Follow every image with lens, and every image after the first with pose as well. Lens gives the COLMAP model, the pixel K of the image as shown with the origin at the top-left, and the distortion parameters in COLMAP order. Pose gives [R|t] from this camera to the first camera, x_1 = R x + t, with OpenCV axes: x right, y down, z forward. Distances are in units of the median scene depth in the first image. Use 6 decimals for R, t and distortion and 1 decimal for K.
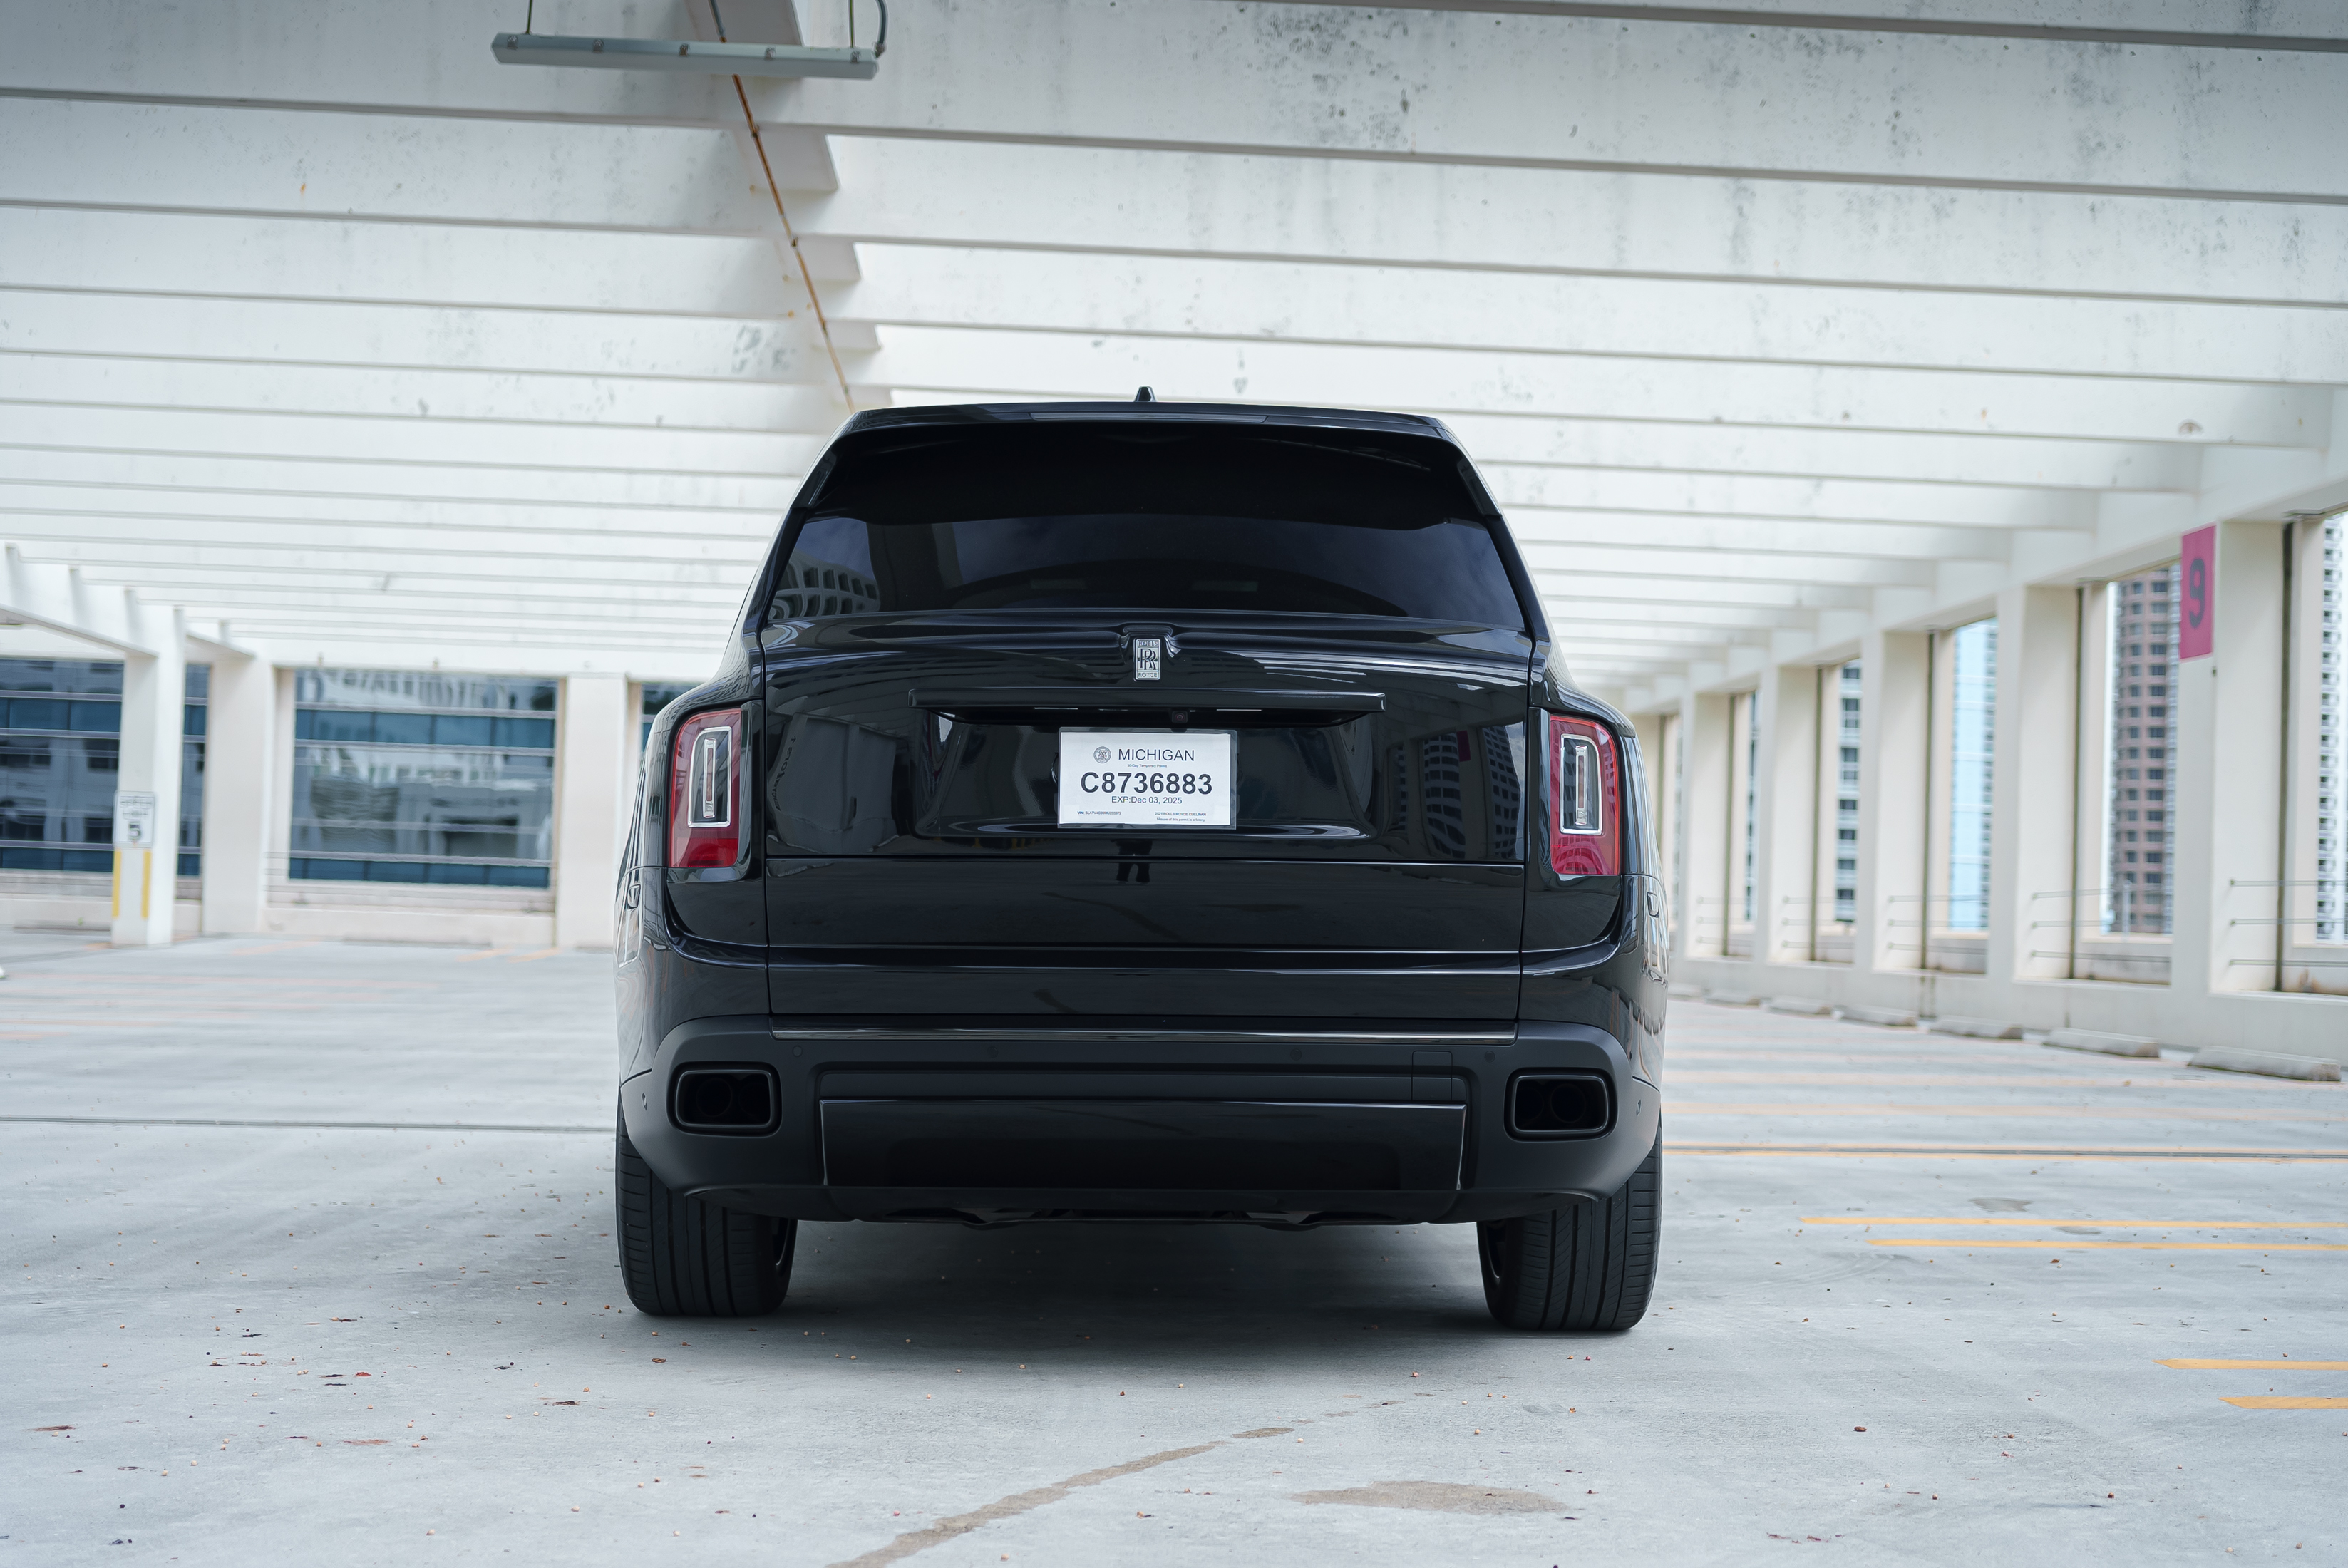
lens RADIAL K [[3288.4, 0, 1219.6], [0, 3288.4, 850.8], [0, 0, 1]] dist [0.015765, 0.000000]
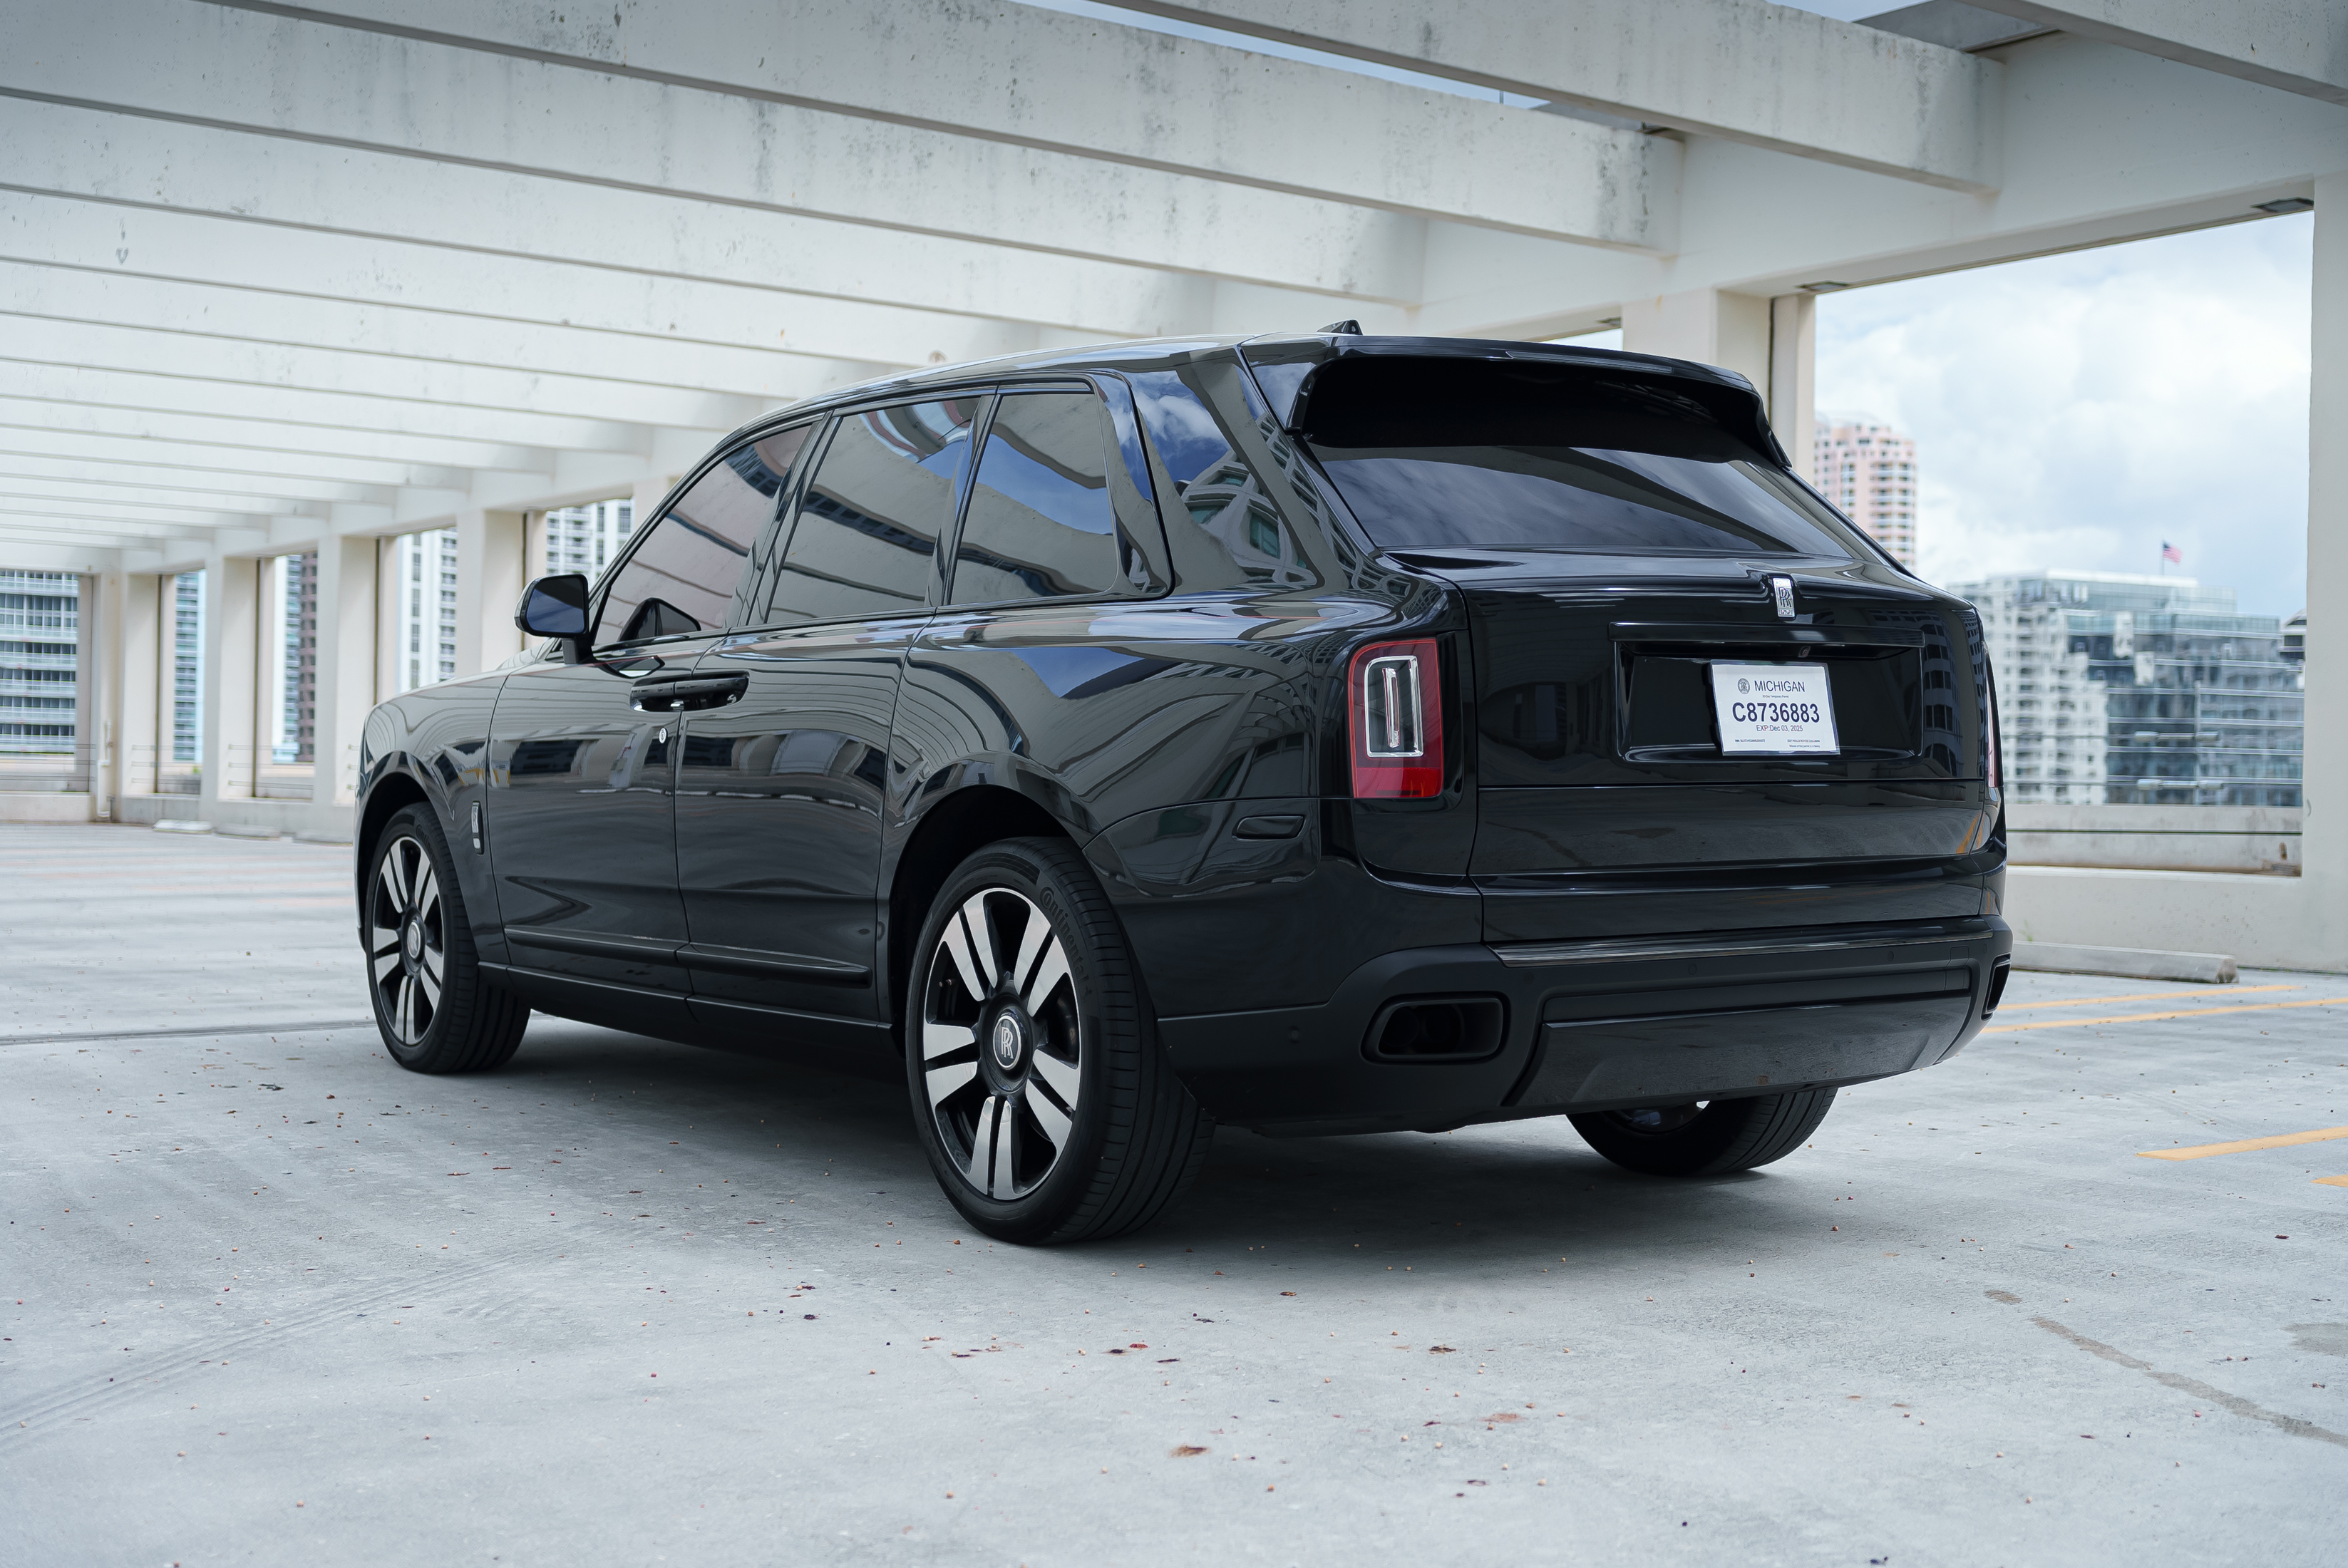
lens RADIAL K [[2814.3, 0, 1173.5], [0, 2814.3, 759.8], [0, 0, 1]] dist [-0.017235, 0.000000]
pose [[0.837966, -0.015172, 0.545511, -0.180588], [0.001647, 0.999679, 0.025274, -0.007559], [-0.545720, -0.020280, 0.837722, 0.091027]]
